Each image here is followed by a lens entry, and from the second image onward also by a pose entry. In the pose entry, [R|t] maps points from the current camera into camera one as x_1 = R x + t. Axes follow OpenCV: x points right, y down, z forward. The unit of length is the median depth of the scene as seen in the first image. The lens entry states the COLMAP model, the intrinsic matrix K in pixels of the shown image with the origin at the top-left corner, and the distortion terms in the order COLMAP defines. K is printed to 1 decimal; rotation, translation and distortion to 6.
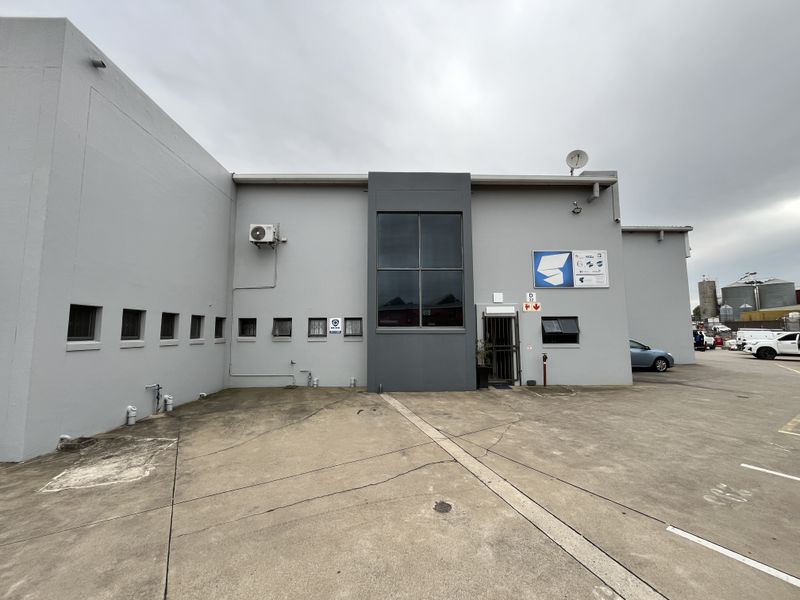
lens RADIAL K [[323.6, 0, 400.0], [0, 323.6, 300.0], [0, 0, 1]] dist [-0.001766, -0.000213]
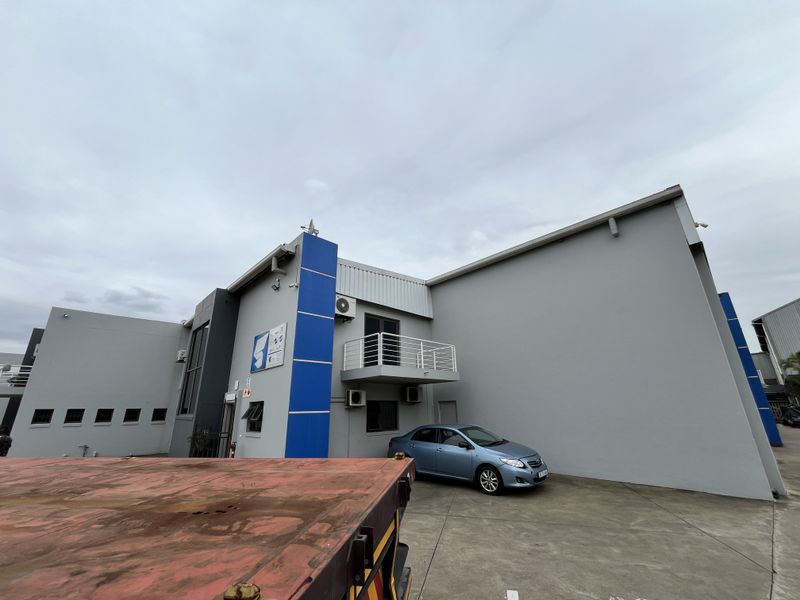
lens RADIAL K [[323.6, 0, 400.0], [0, 323.6, 300.0], [0, 0, 1]] dist [-0.001766, -0.000213]
pose [[0.677906, -0.243884, -0.693516, 1.498440], [0.091034, 0.963956, -0.250003, 0.038443], [0.729490, 0.106345, 0.675673, 0.628463]]
